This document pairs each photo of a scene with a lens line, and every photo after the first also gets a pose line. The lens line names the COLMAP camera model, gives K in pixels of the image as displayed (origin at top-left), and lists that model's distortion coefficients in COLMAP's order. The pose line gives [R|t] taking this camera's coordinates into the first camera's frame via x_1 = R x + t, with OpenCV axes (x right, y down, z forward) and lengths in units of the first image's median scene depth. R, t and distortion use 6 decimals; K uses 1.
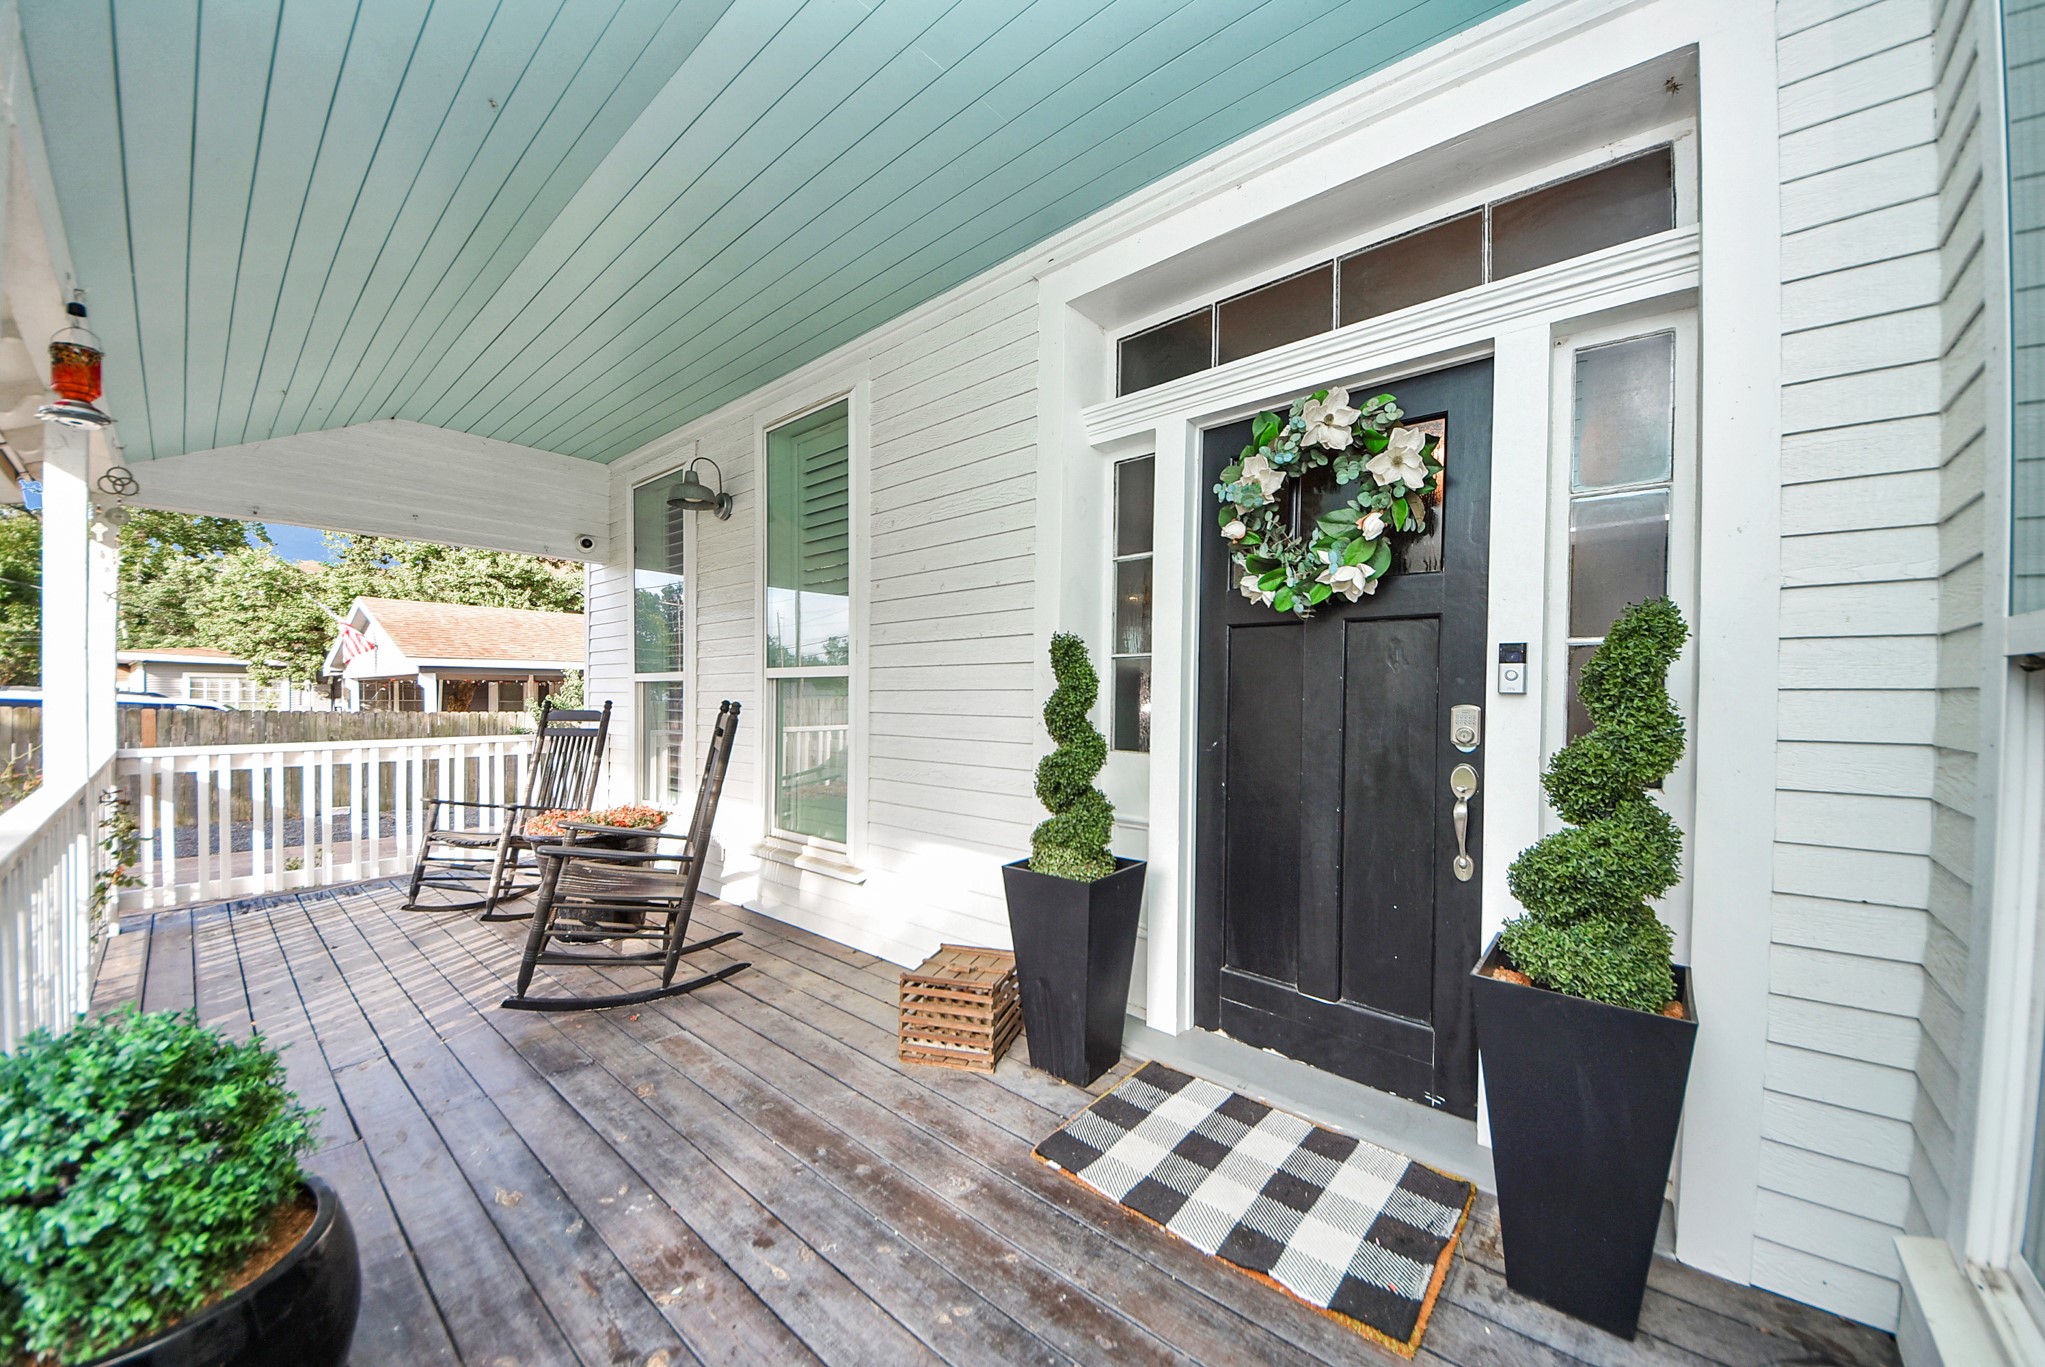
lens RADIAL K [[761.3, 0, 1033.8], [0, 761.3, 695.0], [0, 0, 1]] dist [-0.002610, 0.000015]
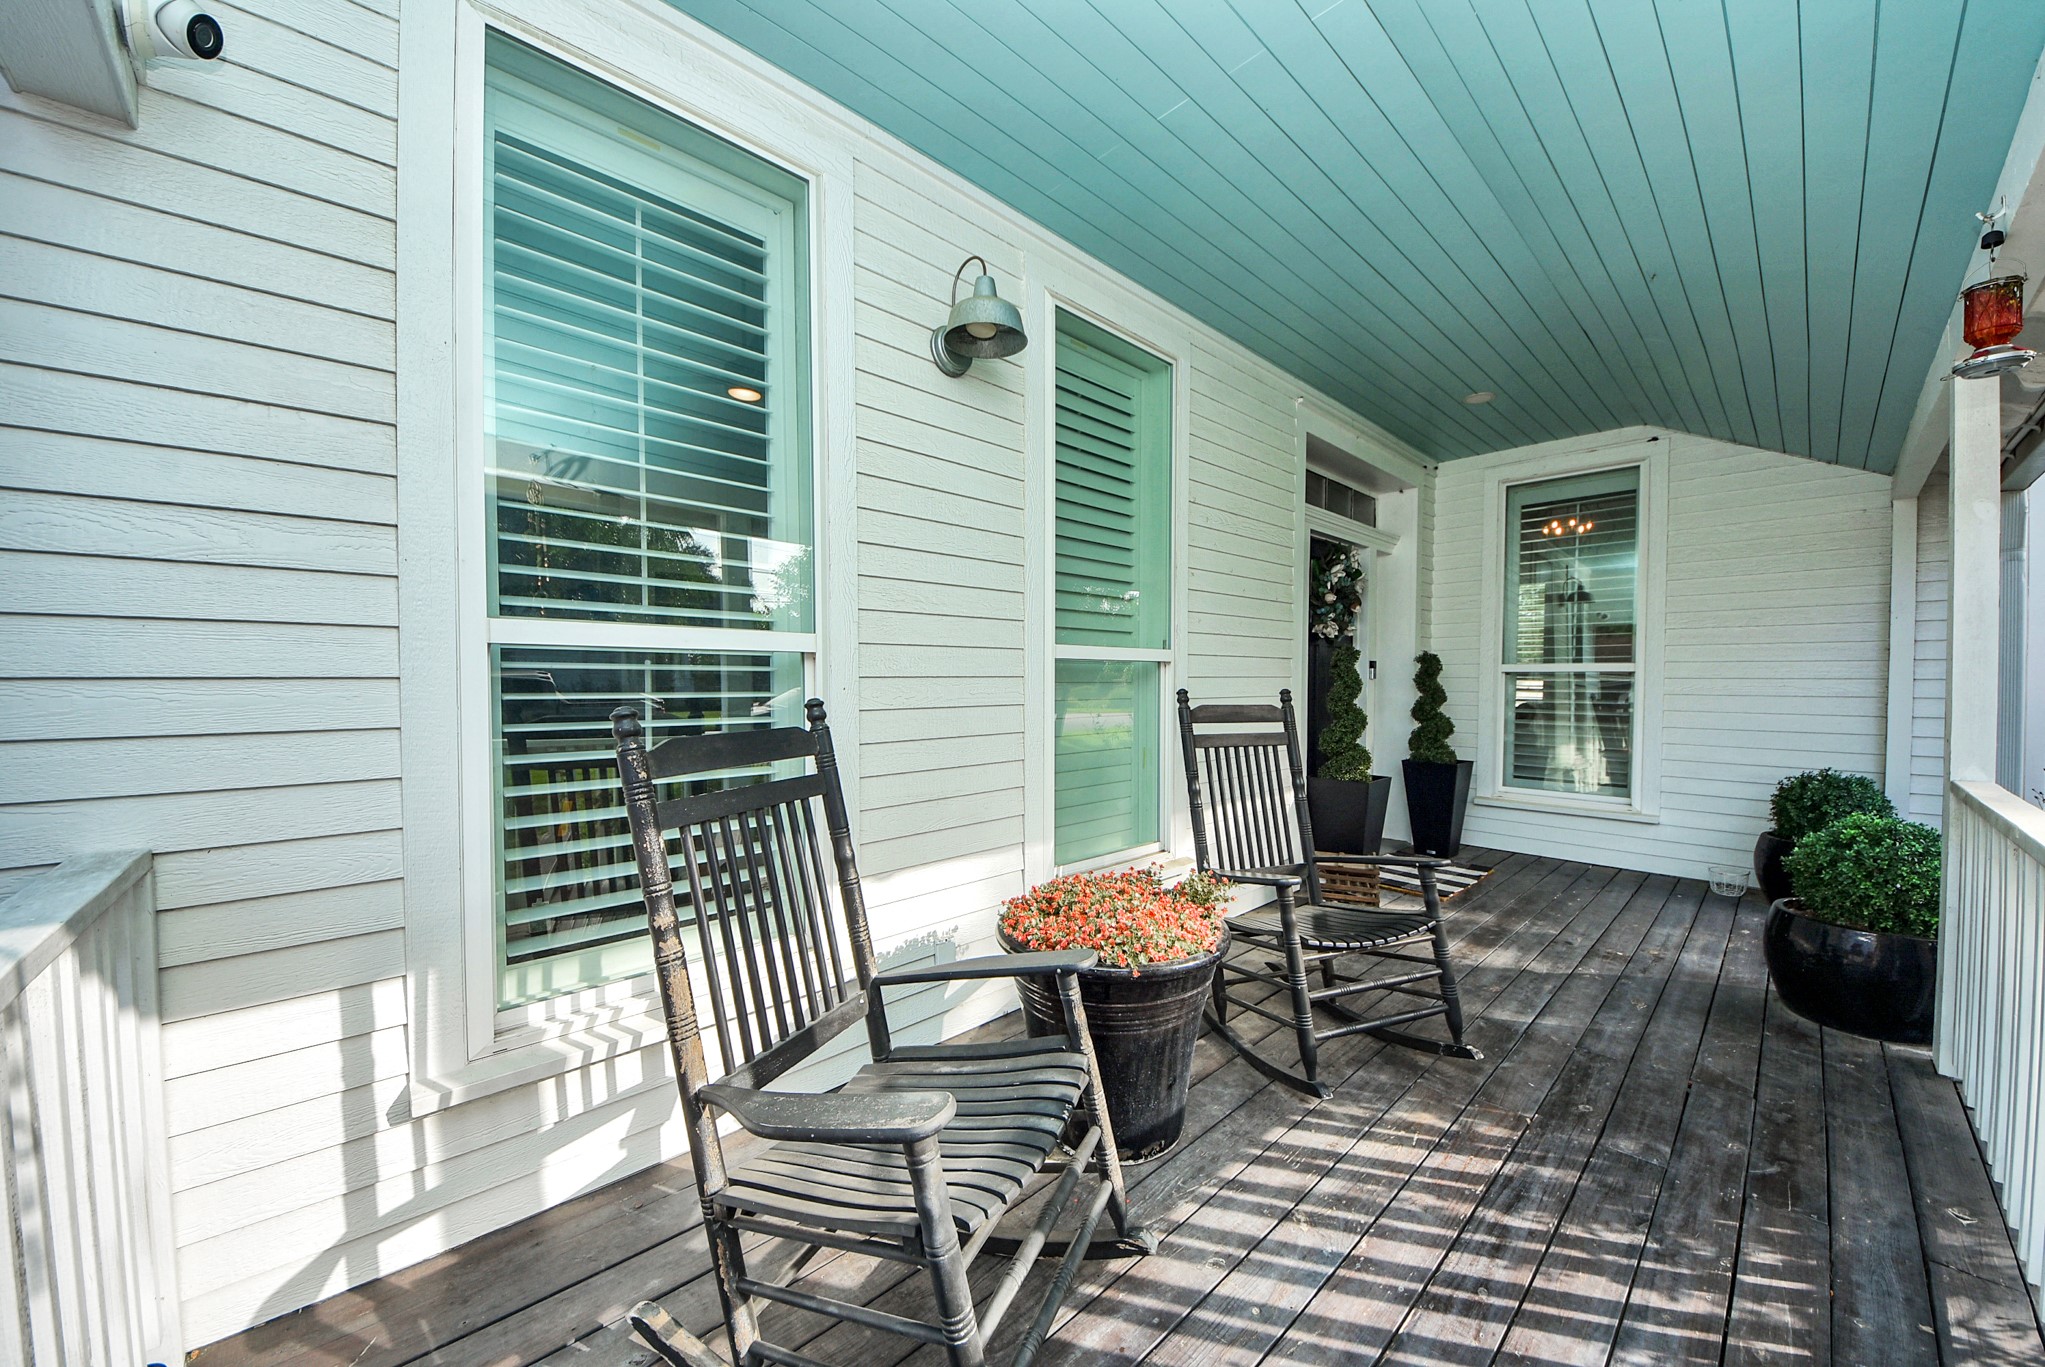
lens RADIAL K [[761.3, 0, 1035.2], [0, 761.3, 681.9], [0, 0, 1]] dist [-0.002610, 0.000015]
pose [[0.073957, -0.013137, 0.997175, -1.291400], [-0.006028, 0.999889, 0.013619, -0.010231], [-0.997243, -0.007019, 0.073869, 1.176345]]
